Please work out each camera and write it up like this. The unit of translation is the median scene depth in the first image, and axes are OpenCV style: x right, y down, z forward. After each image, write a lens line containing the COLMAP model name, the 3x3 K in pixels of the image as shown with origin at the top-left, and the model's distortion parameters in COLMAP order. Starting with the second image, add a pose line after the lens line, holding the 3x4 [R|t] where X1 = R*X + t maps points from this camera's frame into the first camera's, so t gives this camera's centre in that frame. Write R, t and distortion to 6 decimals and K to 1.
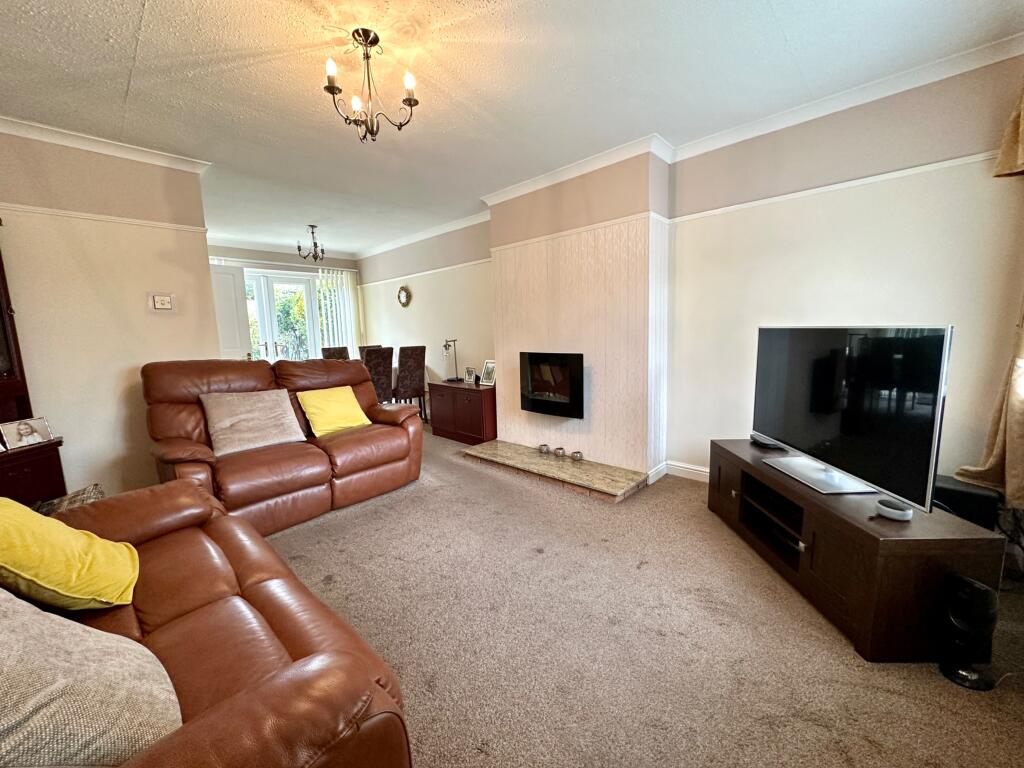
lens RADIAL K [[409.3, 0, 510.6], [0, 409.3, 380.4], [0, 0, 1]] dist [-0.001385, 0.000353]
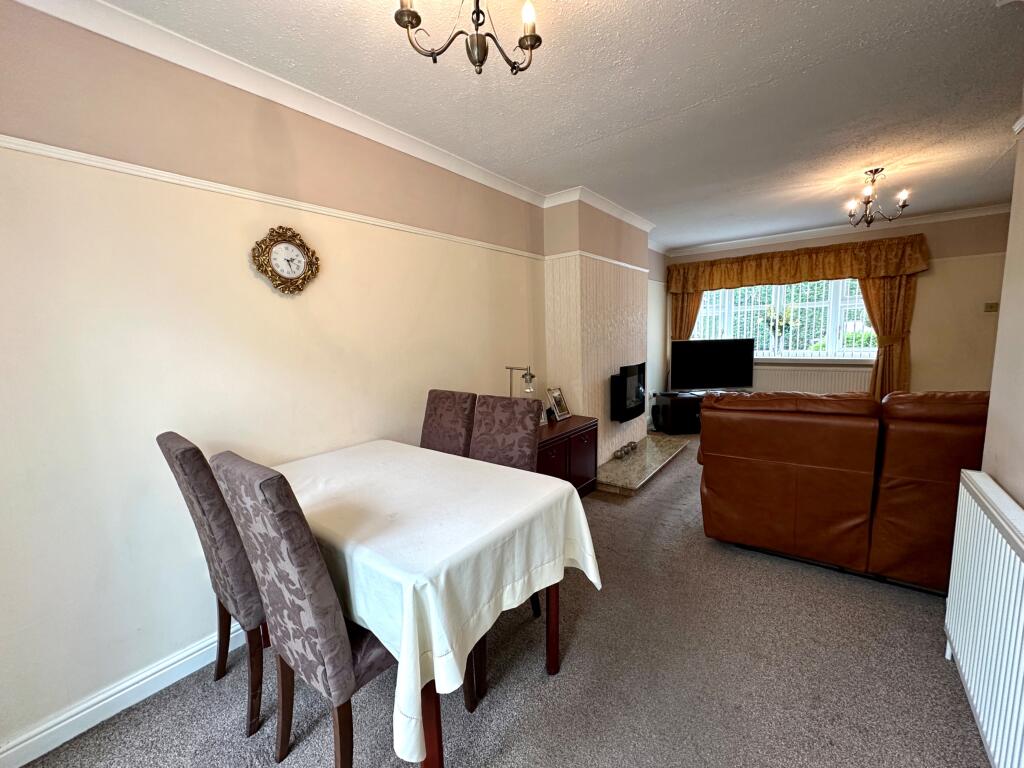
lens RADIAL K [[409.3, 0, 518.6], [0, 409.3, 381.2], [0, 0, 1]] dist [-0.001385, 0.000353]
pose [[-0.115357, -0.081800, 0.989950, -1.161499], [0.157391, 0.982508, 0.099526, -0.212948], [-0.980776, 0.167290, -0.100464, 1.652691]]
